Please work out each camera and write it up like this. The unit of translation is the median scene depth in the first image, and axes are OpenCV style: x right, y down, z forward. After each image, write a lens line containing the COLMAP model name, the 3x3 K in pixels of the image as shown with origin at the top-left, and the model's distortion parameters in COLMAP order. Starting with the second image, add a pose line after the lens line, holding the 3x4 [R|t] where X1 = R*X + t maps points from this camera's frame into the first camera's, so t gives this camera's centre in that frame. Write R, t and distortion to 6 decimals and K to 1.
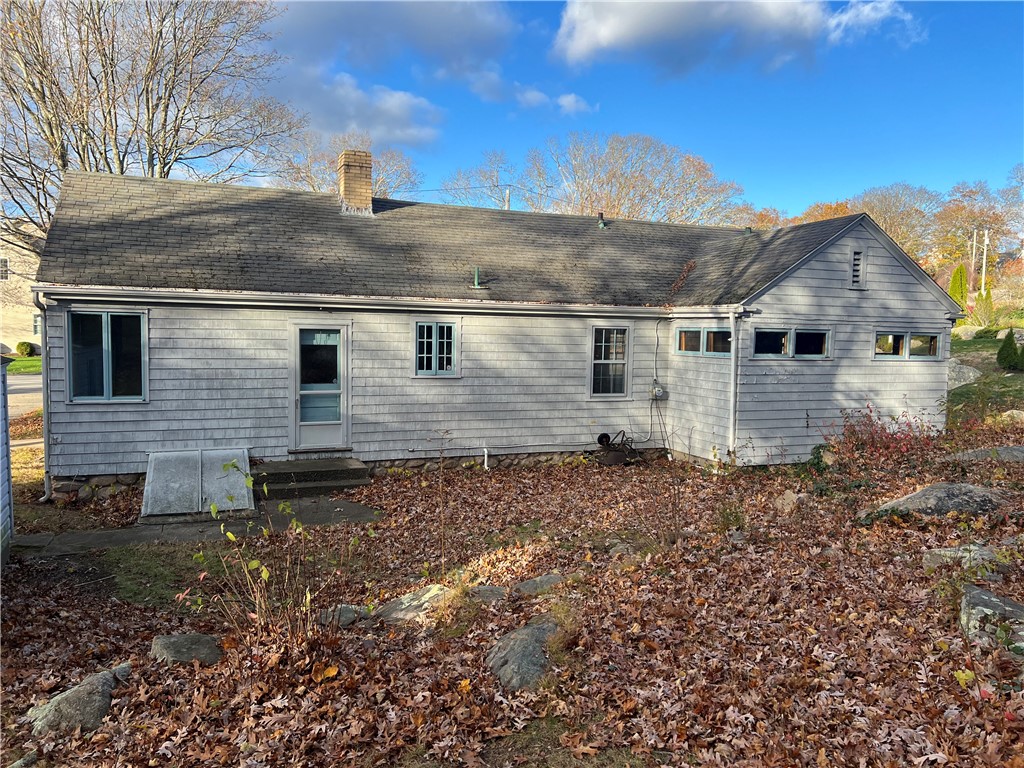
lens RADIAL K [[770.0, 0, 511.3], [0, 770.0, 392.8], [0, 0, 1]] dist [0.050173, -0.011245]
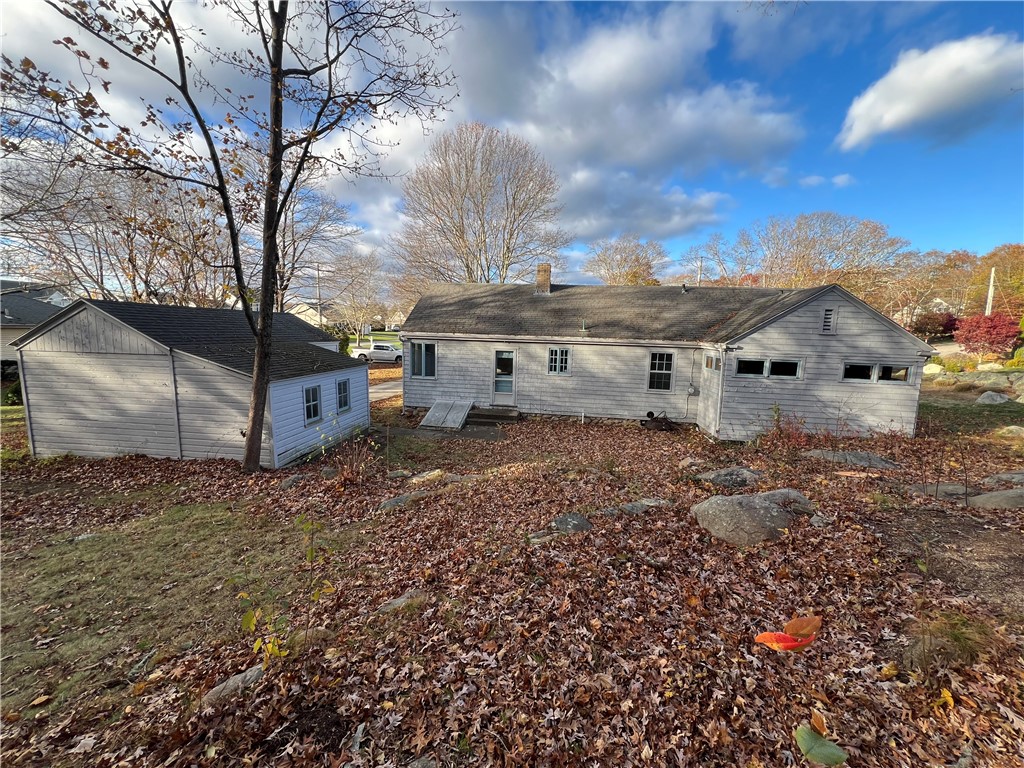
lens RADIAL K [[413.9, 0, 514.1], [0, 413.9, 380.9], [0, 0, 1]] dist [0.000615, 0.000112]
pose [[0.855163, 0.071506, -0.513403, 0.362643], [-0.054360, 0.997349, 0.048363, -0.051773], [0.515501, -0.013450, 0.856784, 0.003016]]
